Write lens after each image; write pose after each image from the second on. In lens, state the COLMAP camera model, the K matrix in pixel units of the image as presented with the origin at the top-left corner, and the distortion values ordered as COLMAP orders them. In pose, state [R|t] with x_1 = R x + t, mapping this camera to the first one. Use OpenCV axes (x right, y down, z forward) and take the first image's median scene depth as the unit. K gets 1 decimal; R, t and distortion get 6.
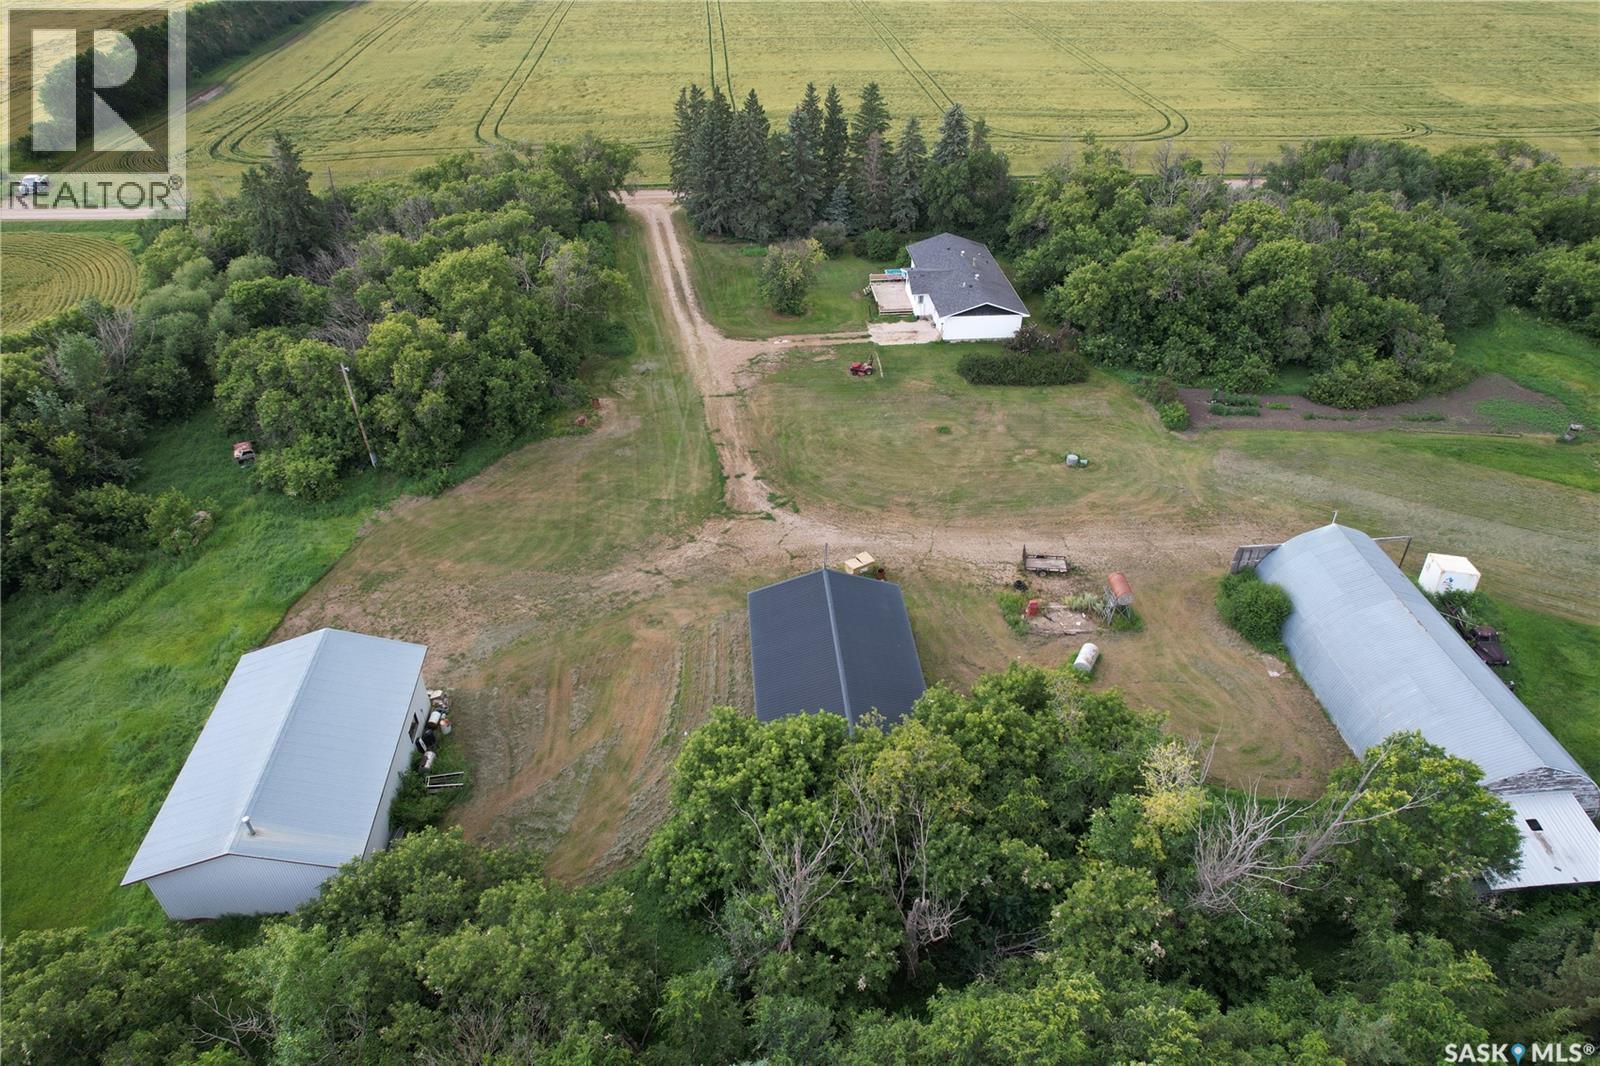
lens RADIAL K [[1029.9, 0, 784.3], [0, 1029.9, 499.7], [0, 0, 1]] dist [-0.065052, 0.057918]
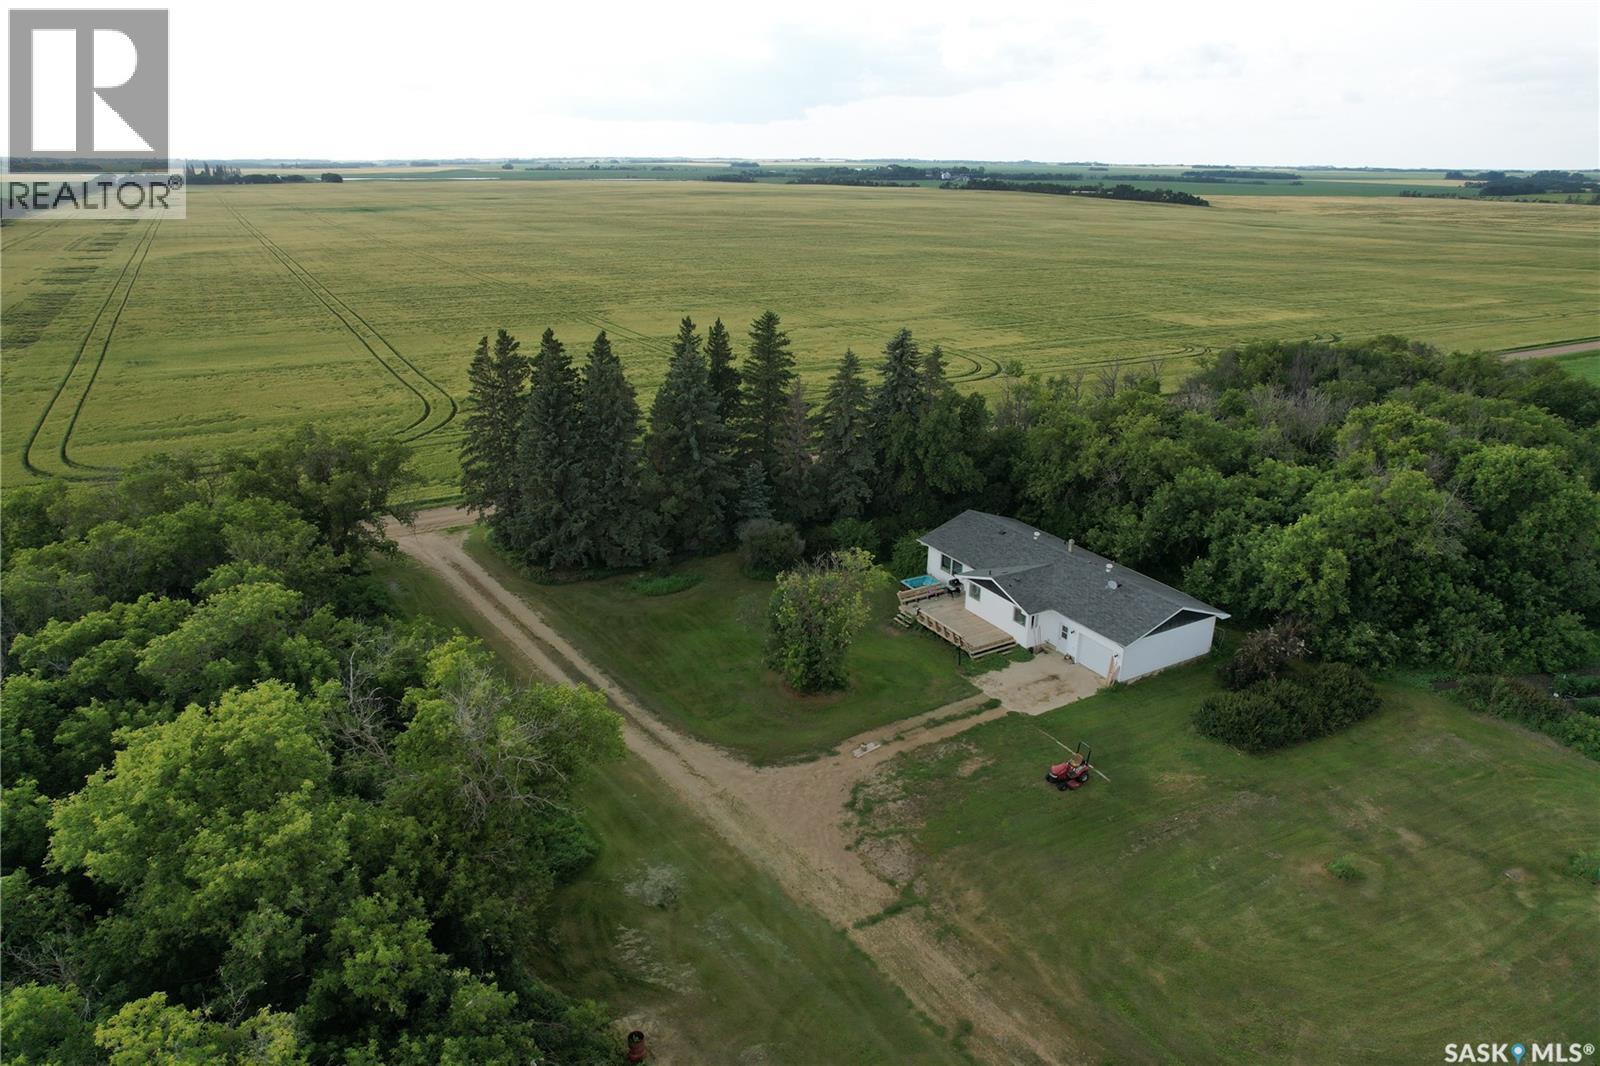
lens RADIAL K [[1029.9, 0, 797.6], [0, 1029.9, 493.1], [0, 0, 1]] dist [-0.065052, 0.057918]
pose [[0.902144, -0.126798, 0.412382, -0.222671], [0.236466, 0.944799, -0.226799, -0.162253], [-0.360861, 0.302120, 0.882328, 0.505153]]
